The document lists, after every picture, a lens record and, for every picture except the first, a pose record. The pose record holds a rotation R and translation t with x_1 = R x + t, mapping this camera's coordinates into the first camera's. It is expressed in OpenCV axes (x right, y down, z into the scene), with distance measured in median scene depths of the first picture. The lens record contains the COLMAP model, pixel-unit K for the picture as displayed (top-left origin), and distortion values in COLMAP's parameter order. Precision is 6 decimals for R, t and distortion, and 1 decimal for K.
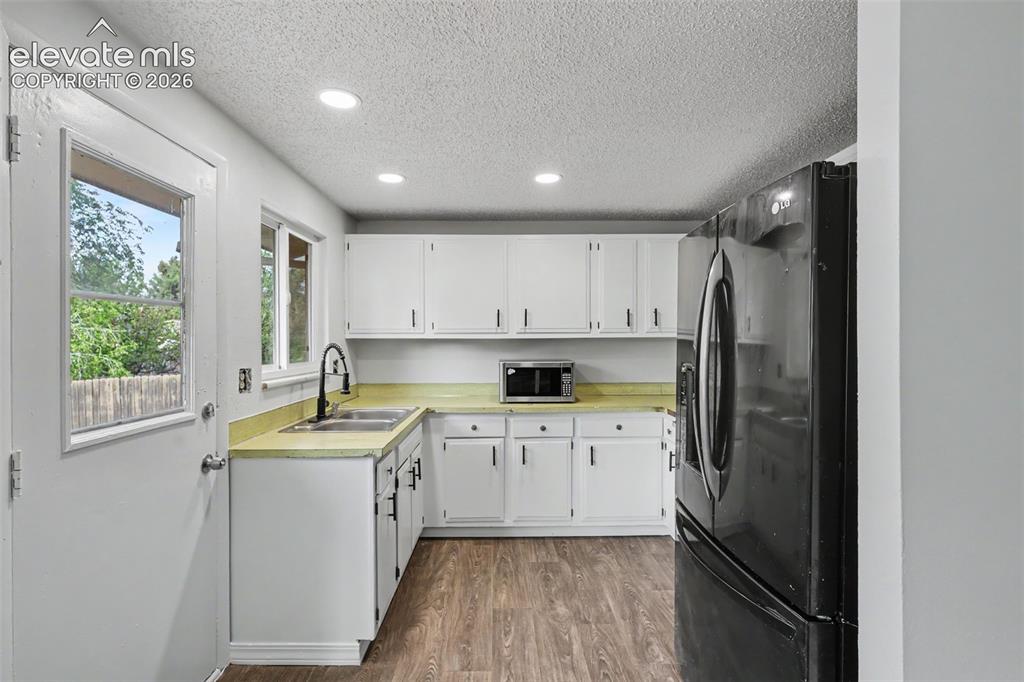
lens RADIAL K [[484.6, 0, 509.6], [0, 484.6, 341.7], [0, 0, 1]] dist [0.016992, 0.000708]
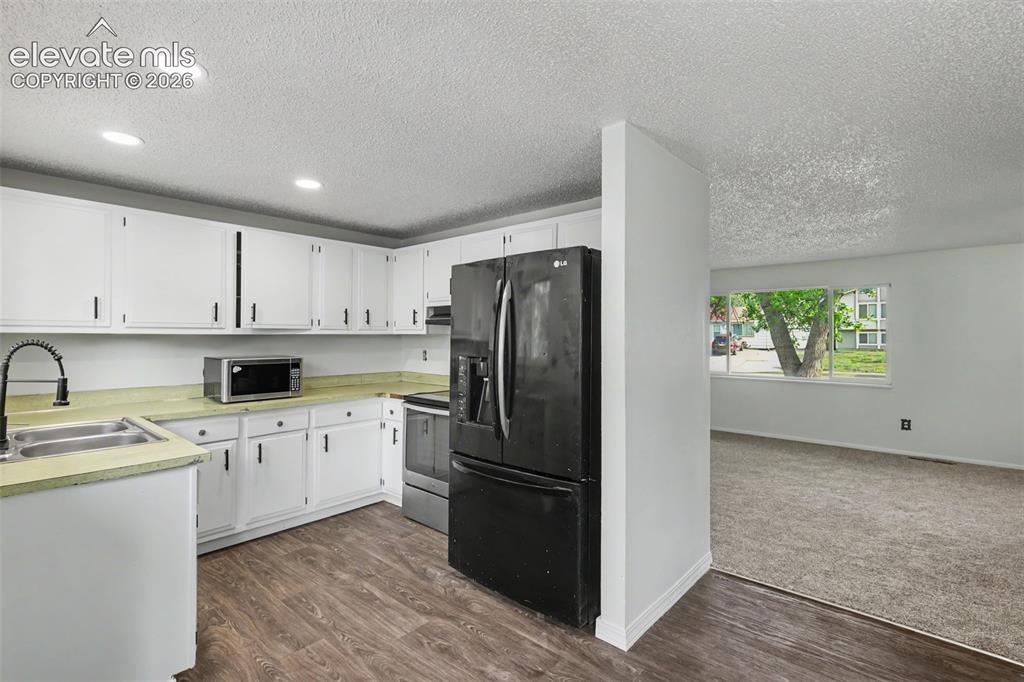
lens RADIAL K [[470.6, 0, 508.7], [0, 470.6, 338.0], [0, 0, 1]] dist [-0.002846, 0.003657]
pose [[0.685790, 0.000071, 0.727800, -0.329785], [0.001826, 0.999997, -0.001818, 0.003182], [-0.727797, 0.002575, 0.685788, -0.015586]]
